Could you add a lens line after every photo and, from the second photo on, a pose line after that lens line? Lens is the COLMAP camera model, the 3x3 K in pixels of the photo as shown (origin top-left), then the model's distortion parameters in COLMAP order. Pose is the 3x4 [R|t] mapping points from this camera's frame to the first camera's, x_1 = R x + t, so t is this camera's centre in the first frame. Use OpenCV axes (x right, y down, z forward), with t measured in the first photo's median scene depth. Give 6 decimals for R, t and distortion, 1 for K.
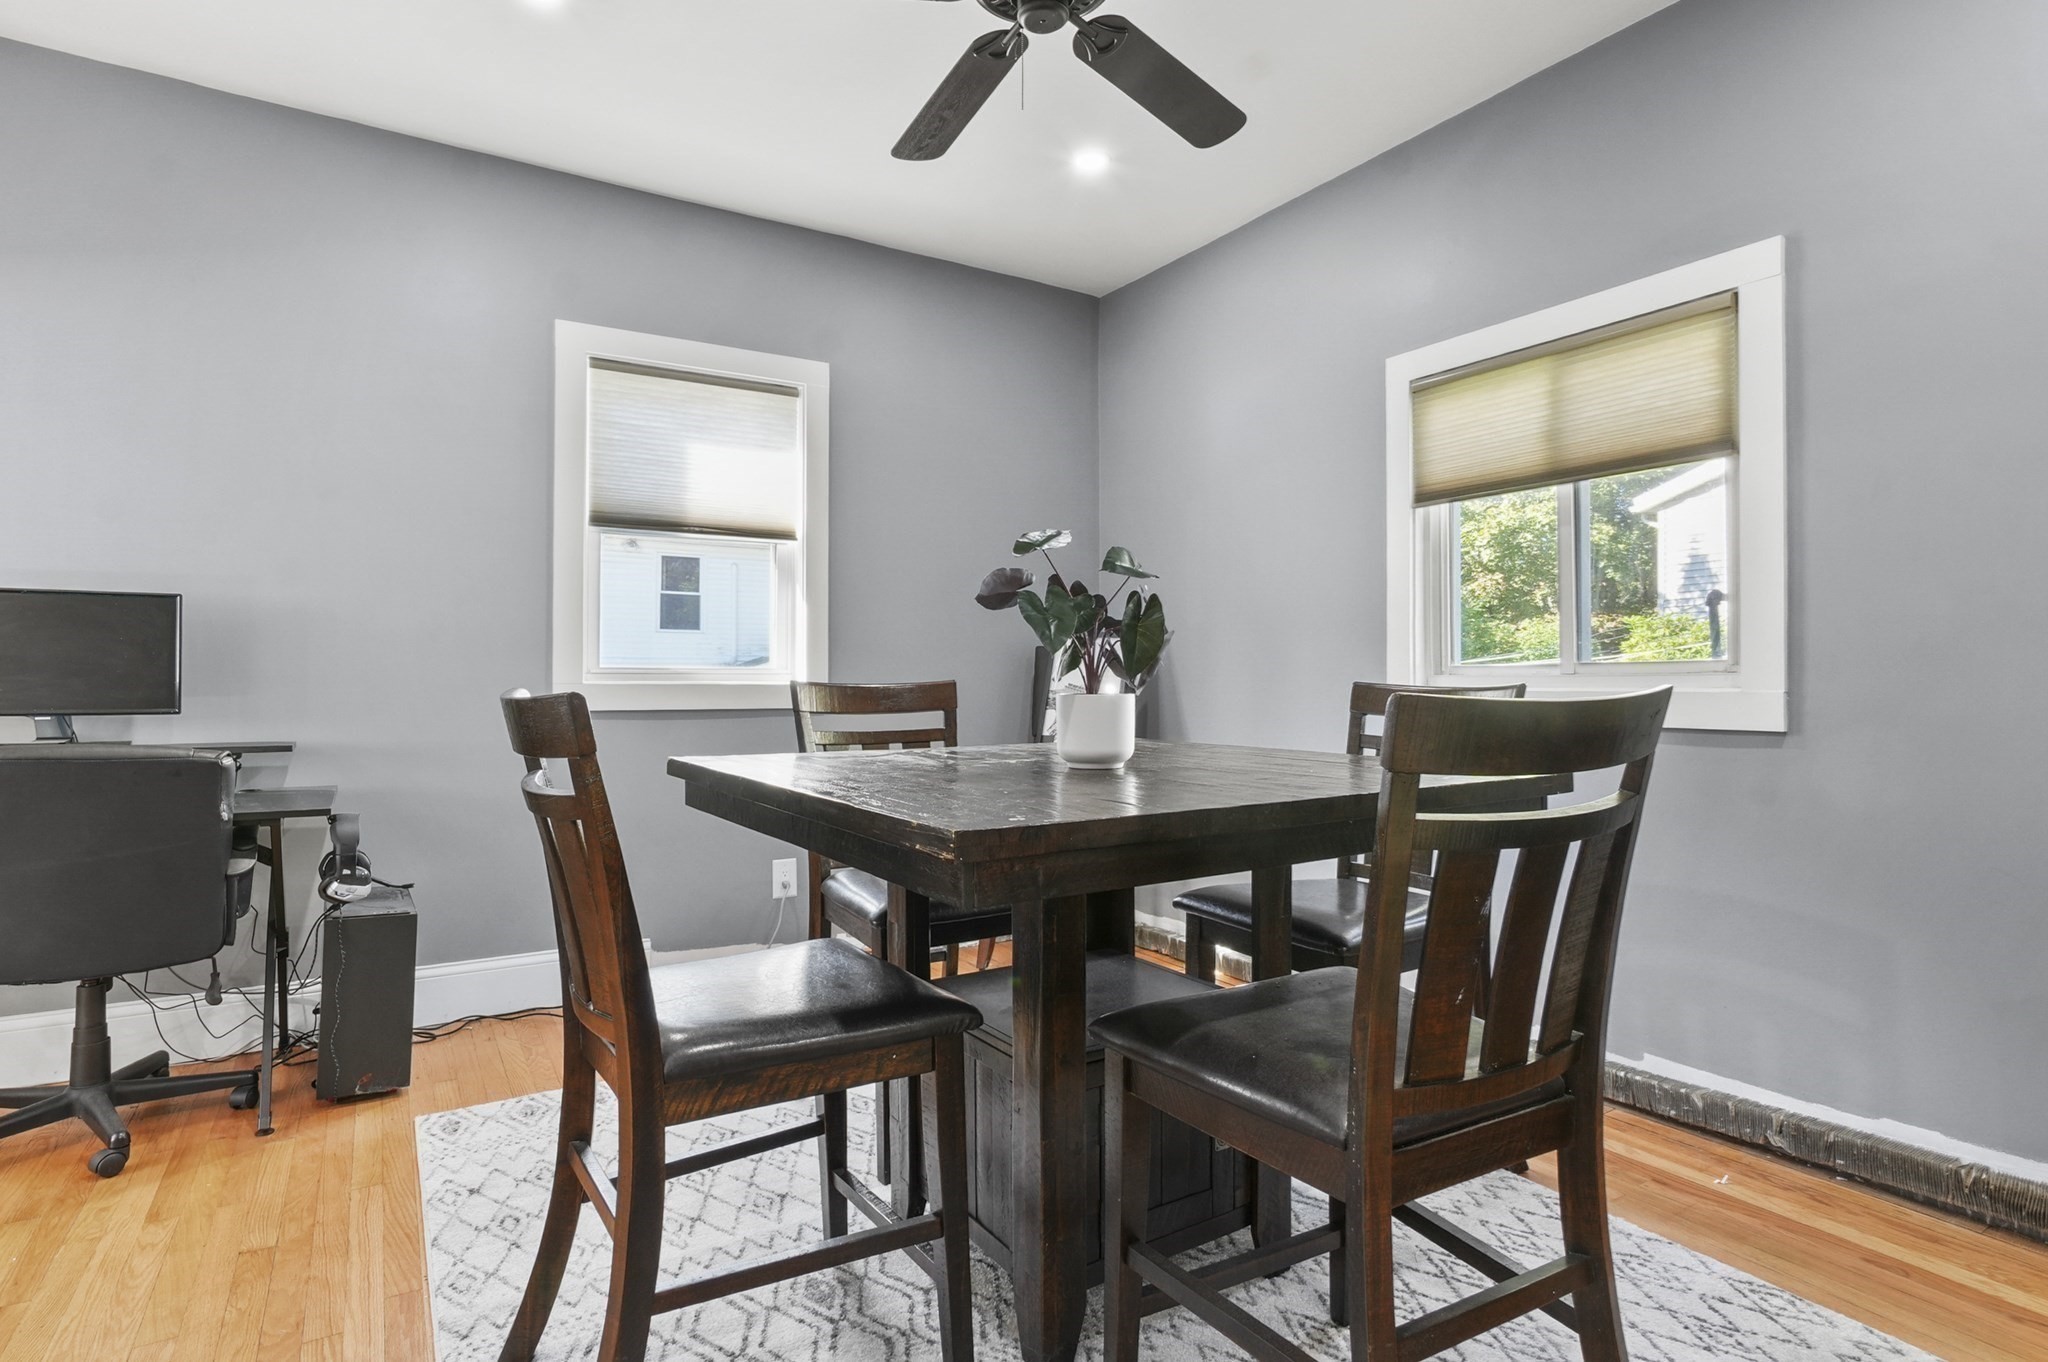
lens RADIAL K [[1075.2, 0, 1024.0], [0, 1075.2, 681.0], [0, 0, 1]] dist [-0.031222, 0.021200]
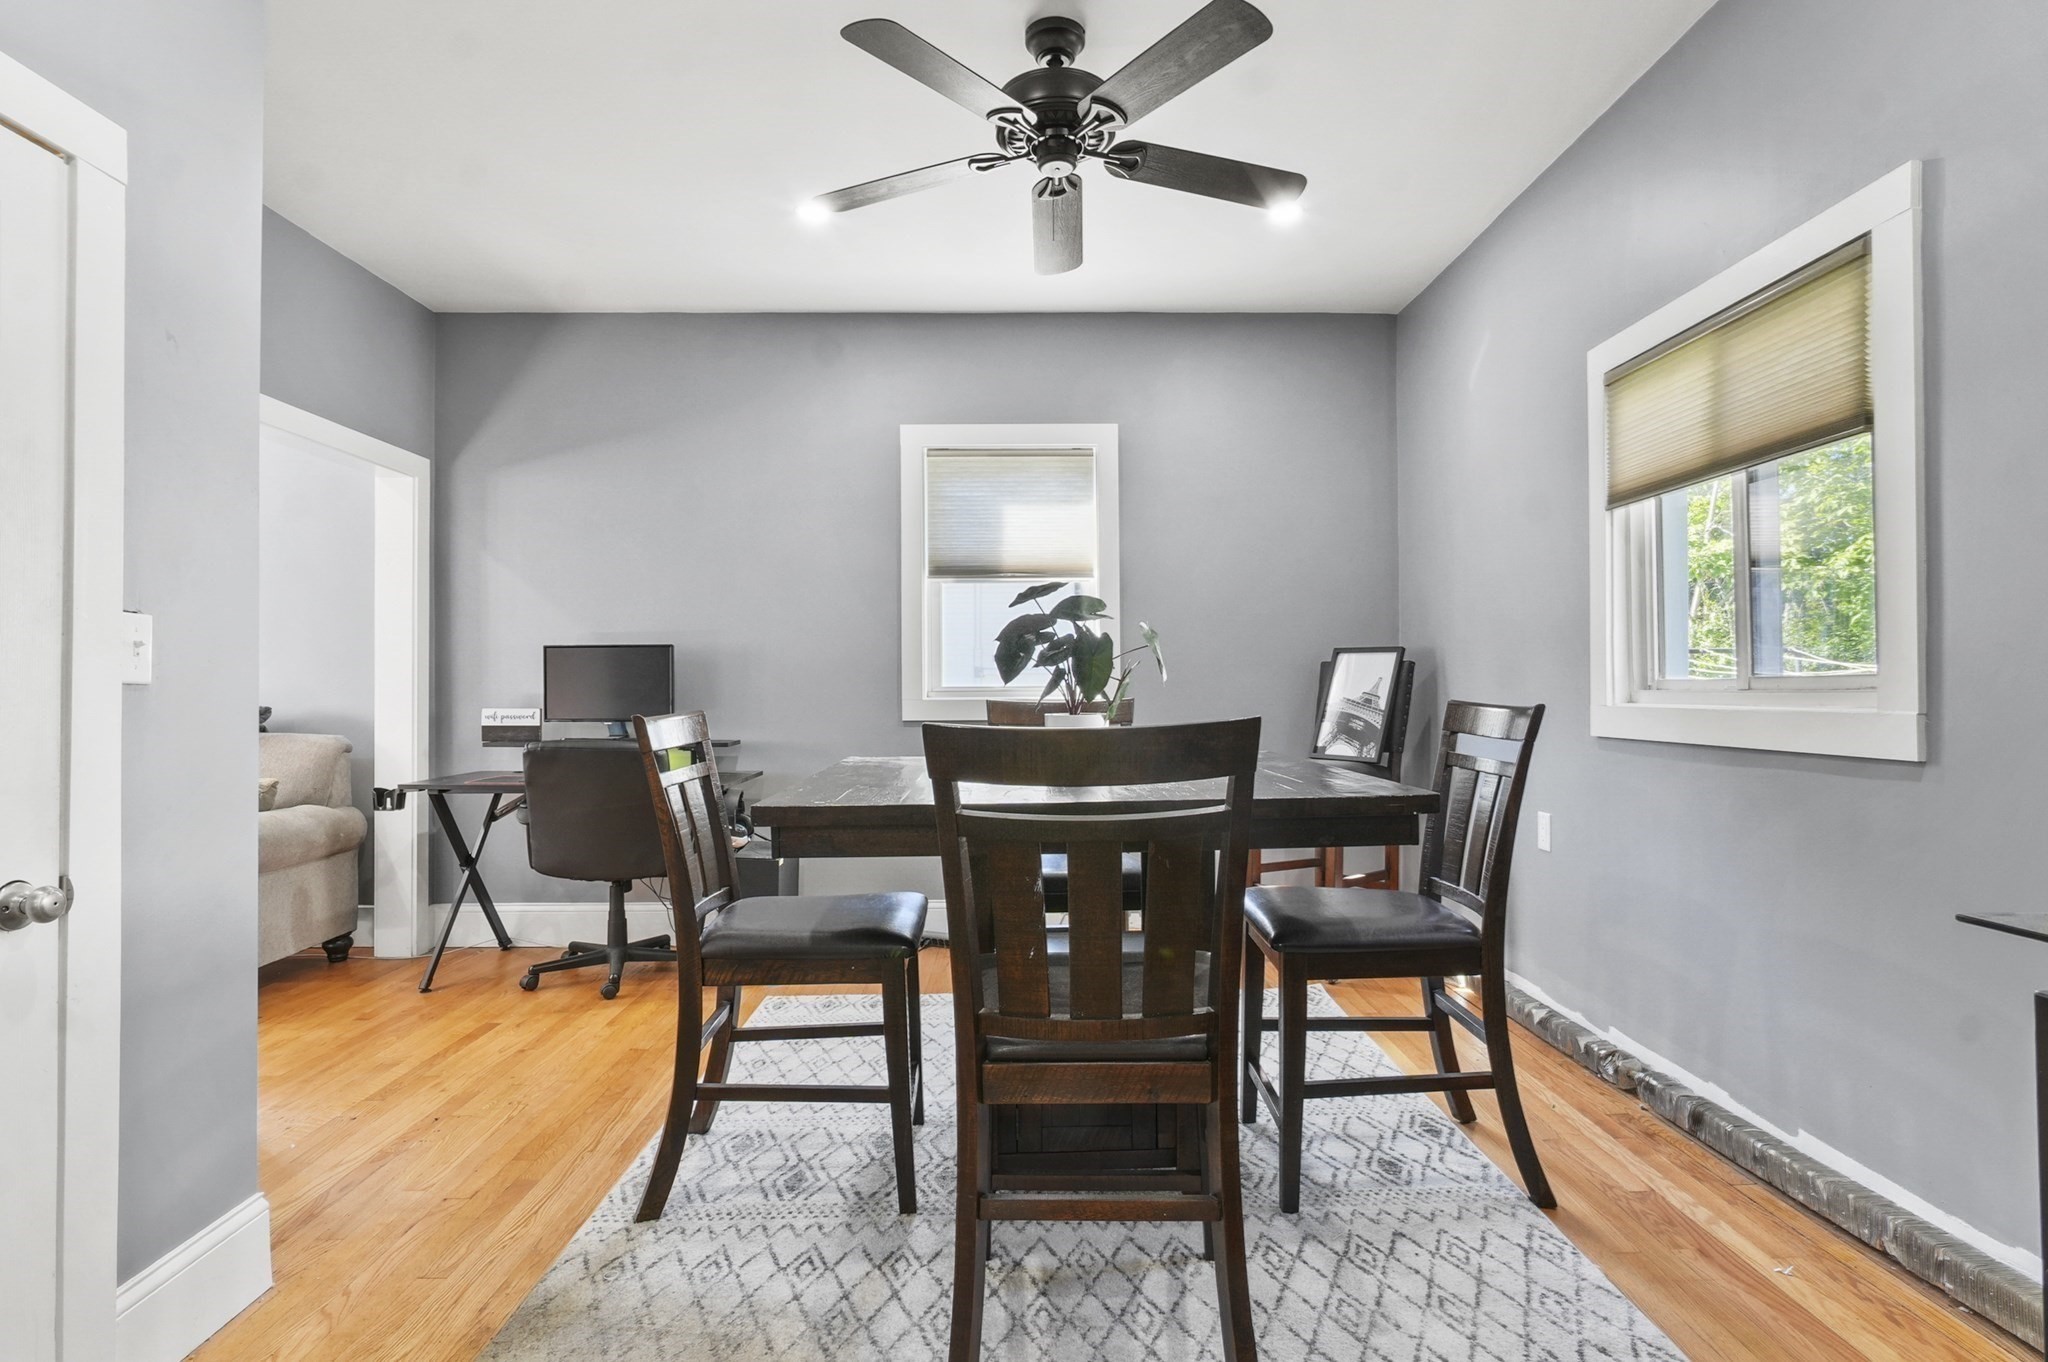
lens RADIAL K [[1058.7, 0, 1032.5], [0, 1058.7, 691.1], [0, 0, 1]] dist [-0.031180, 0.021776]
pose [[0.853144, -0.005554, -0.521647, 0.500870], [0.007889, 0.999966, 0.002257, -0.012735], [0.521617, -0.006040, 0.853159, -0.049255]]
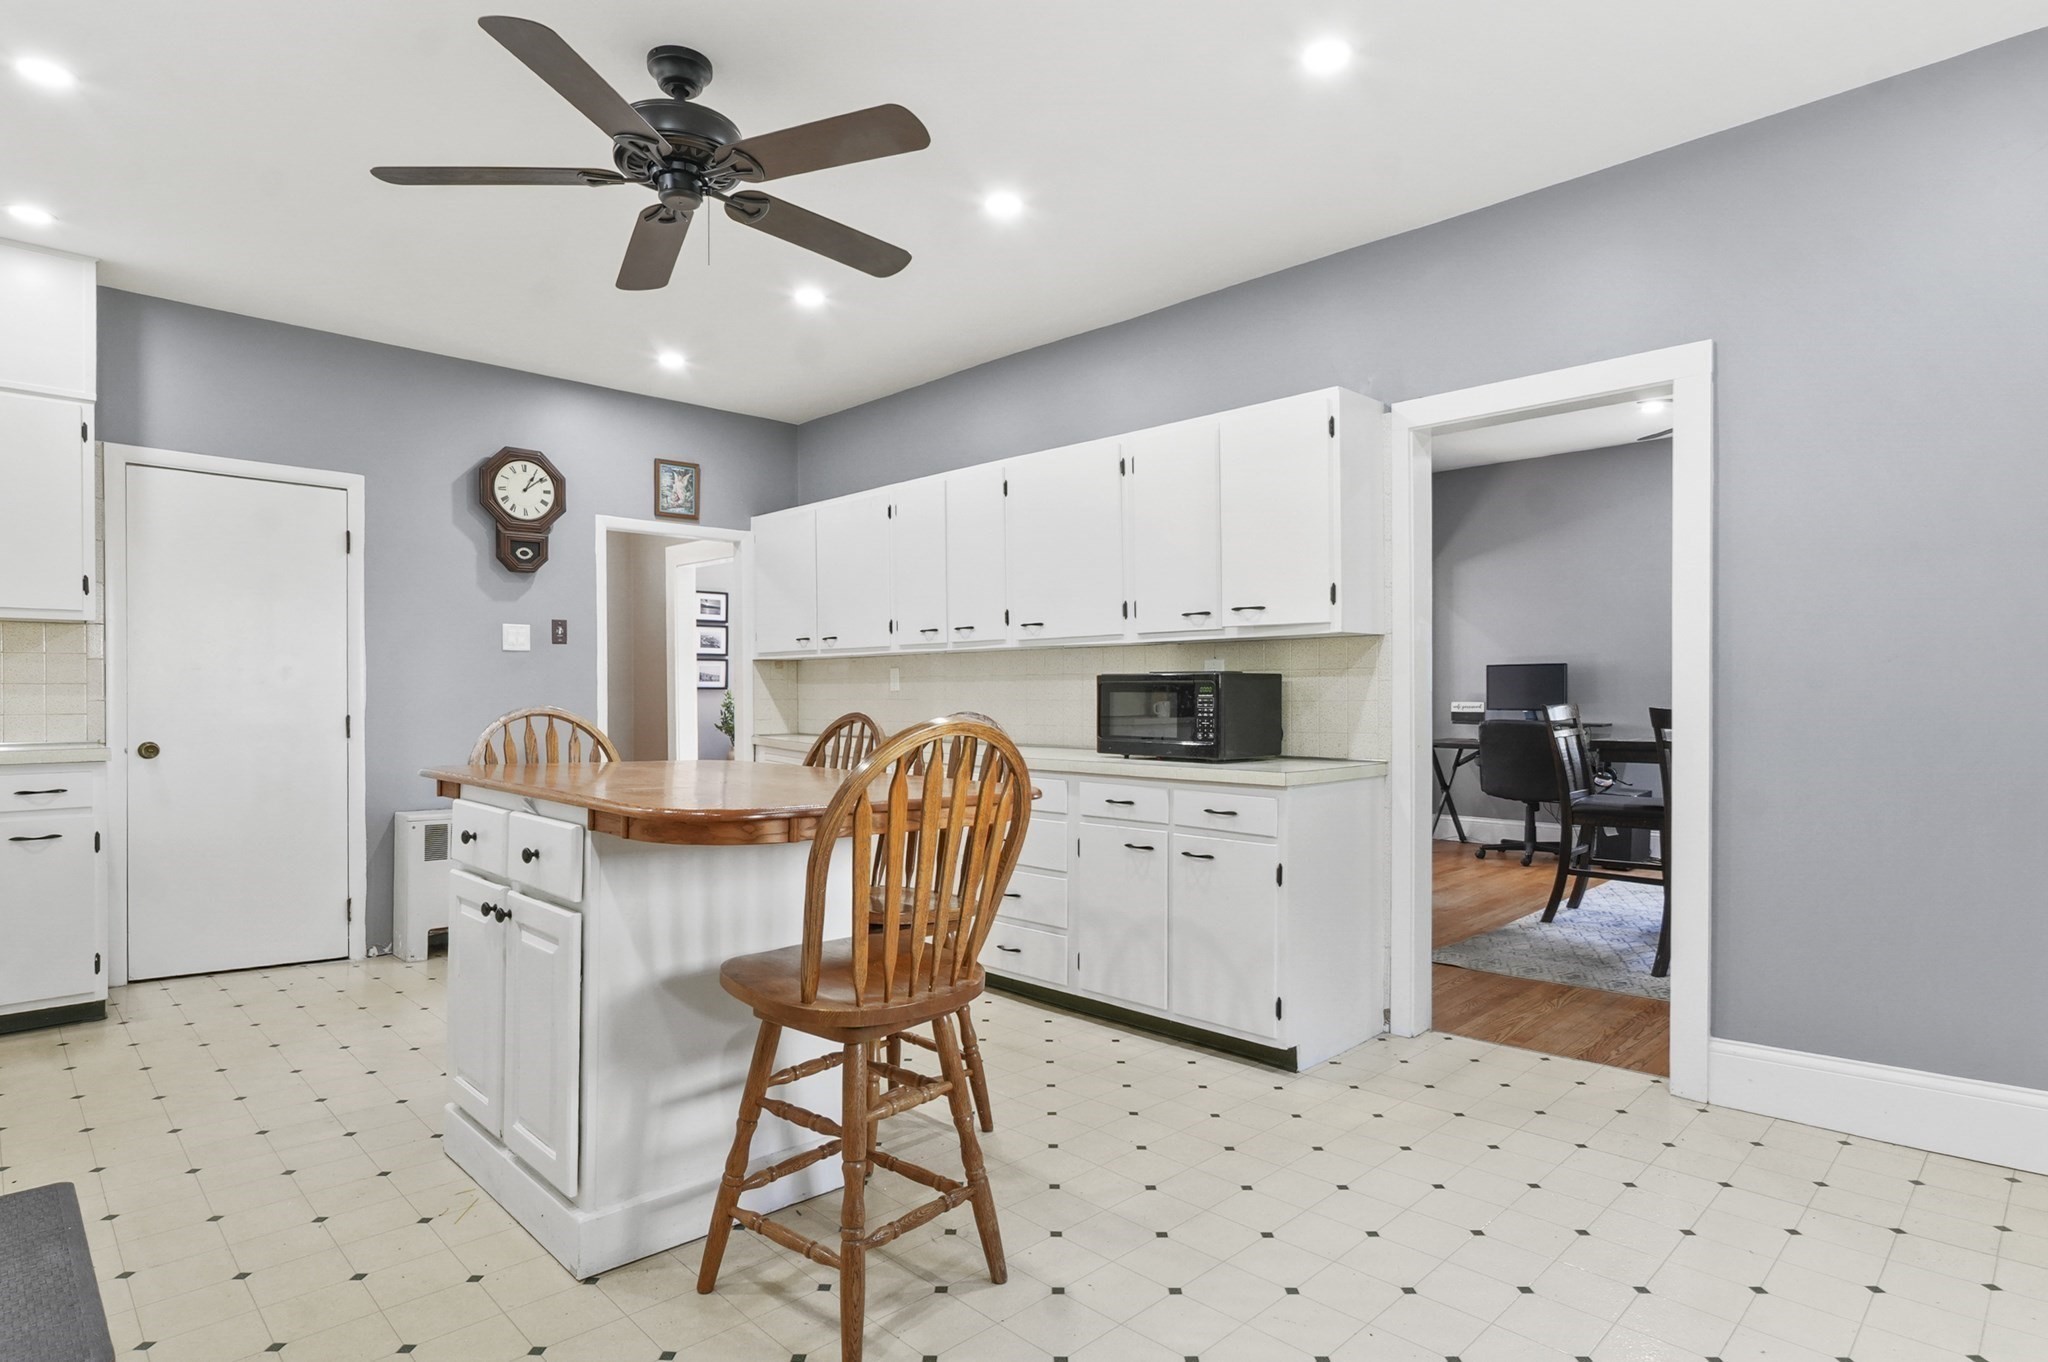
lens RADIAL K [[1044.3, 0, 1024.9], [0, 1044.3, 702.3], [0, 0, 1]] dist [-0.054770, 0.020767]
pose [[0.193325, 0.002137, -0.981133, 1.471858], [0.009899, 0.999942, 0.004129, -0.011143], [0.981085, -0.010511, 0.193292, -0.797187]]
